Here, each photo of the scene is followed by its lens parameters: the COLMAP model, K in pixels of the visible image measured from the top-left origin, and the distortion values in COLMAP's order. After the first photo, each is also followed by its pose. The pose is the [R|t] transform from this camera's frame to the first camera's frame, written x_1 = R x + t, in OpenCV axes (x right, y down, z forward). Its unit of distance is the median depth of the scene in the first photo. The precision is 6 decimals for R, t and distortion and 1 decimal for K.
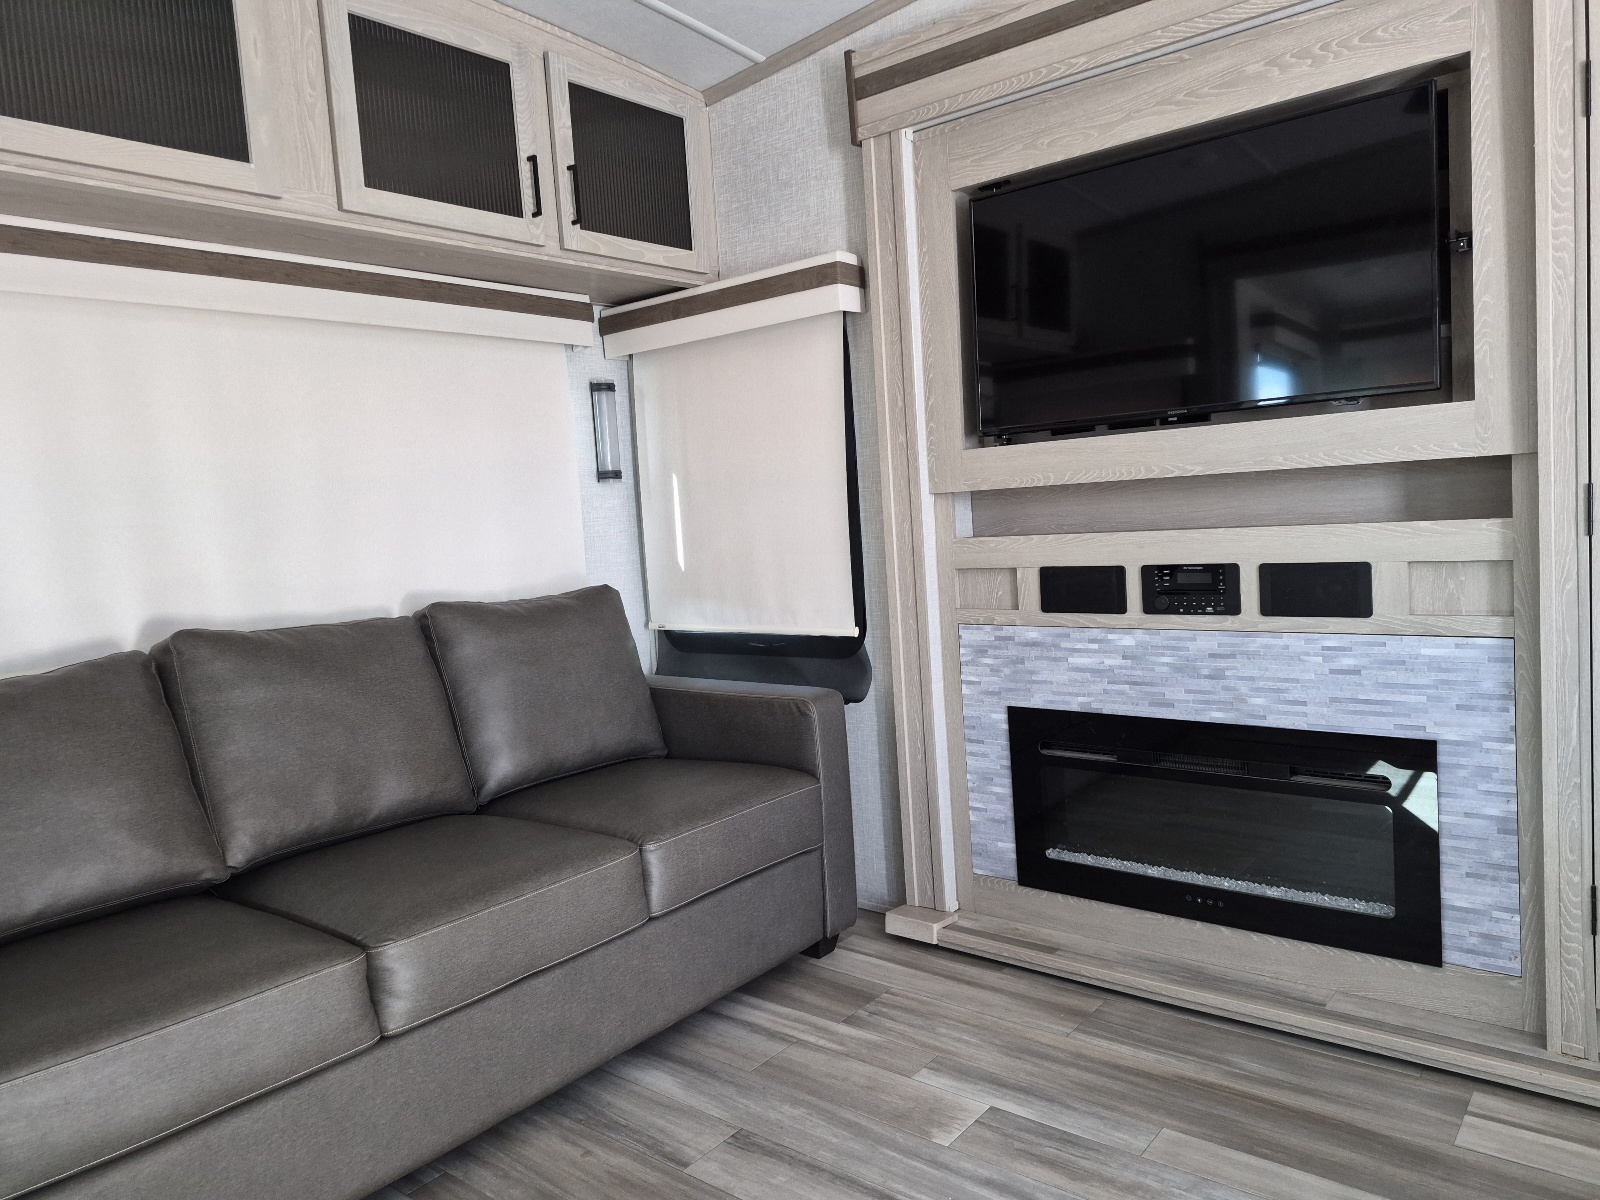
lens RADIAL K [[1097.5, 0, 797.4], [0, 1097.5, 569.8], [0, 0, 1]] dist [0.084334, -0.101039]
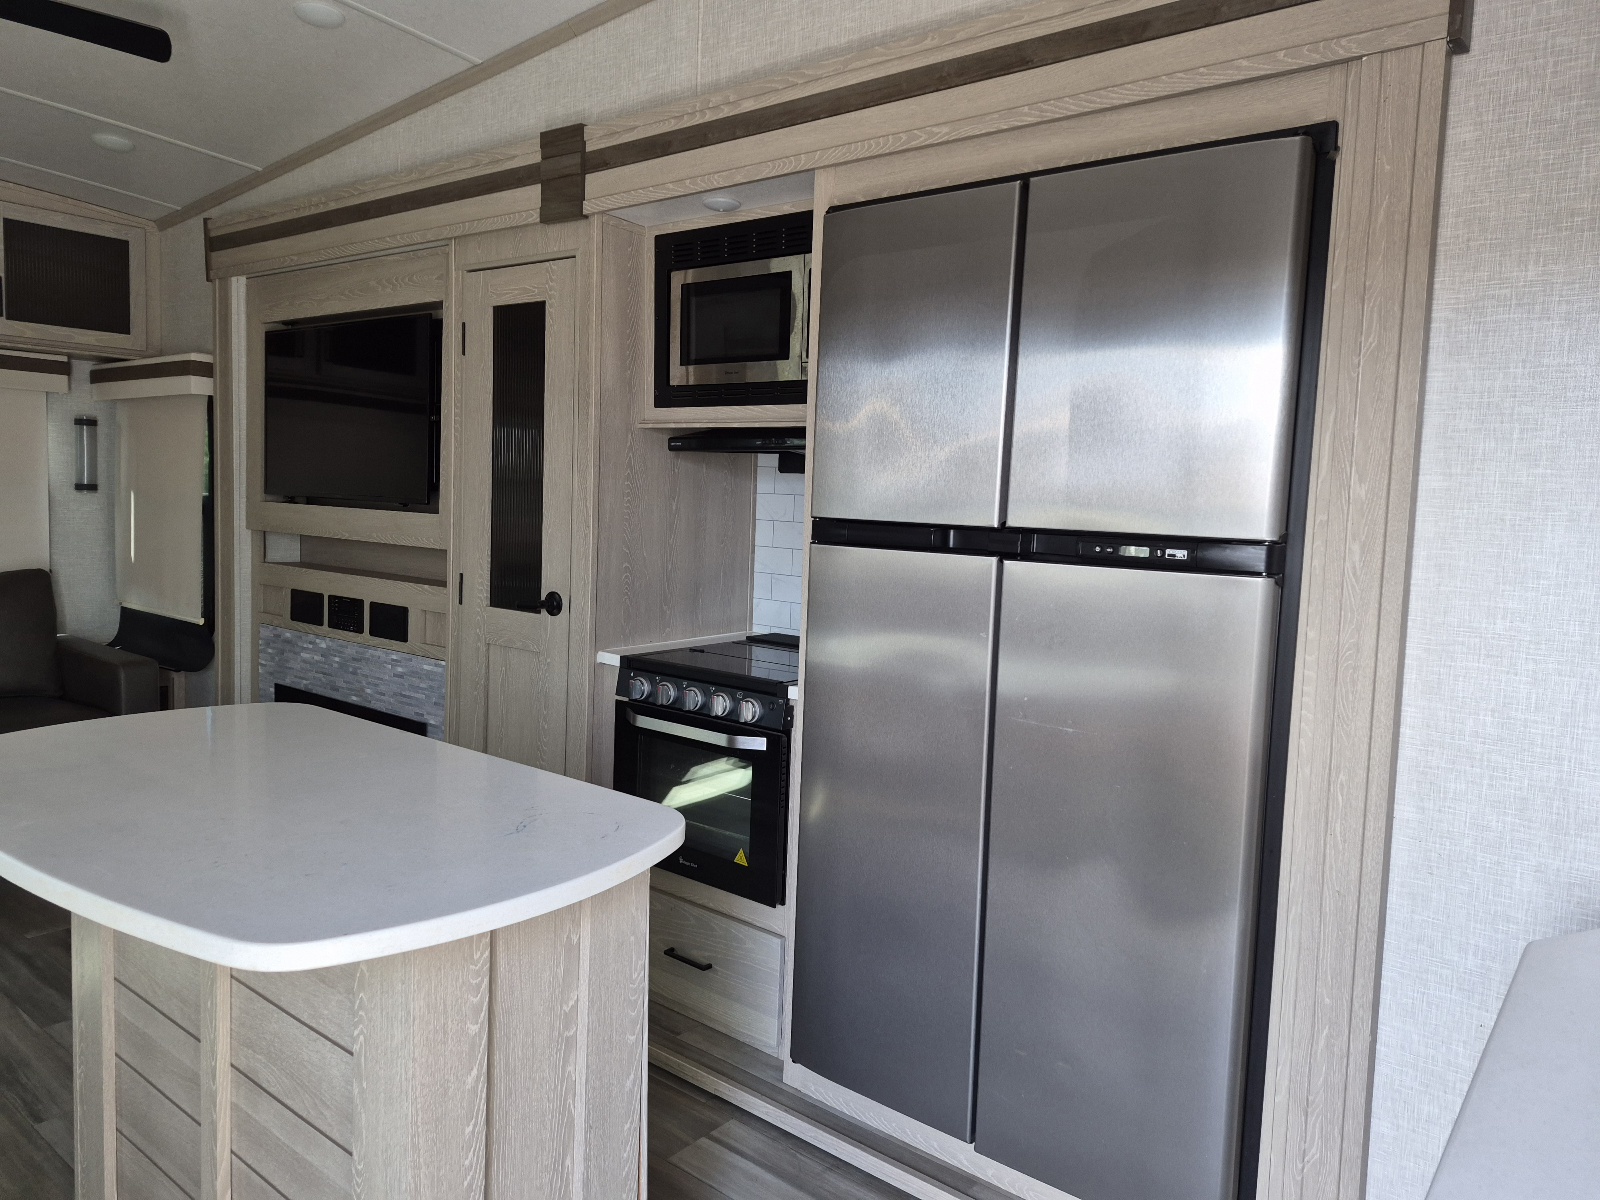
lens RADIAL K [[1097.5, 0, 797.4], [0, 1097.5, 569.8], [0, 0, 1]] dist [0.084334, -0.101039]
pose [[0.994394, 0.104662, 0.015044, 0.823159], [-0.104689, 0.994504, 0.001013, -0.094435], [-0.014855, -0.002583, 0.999886, -0.451911]]
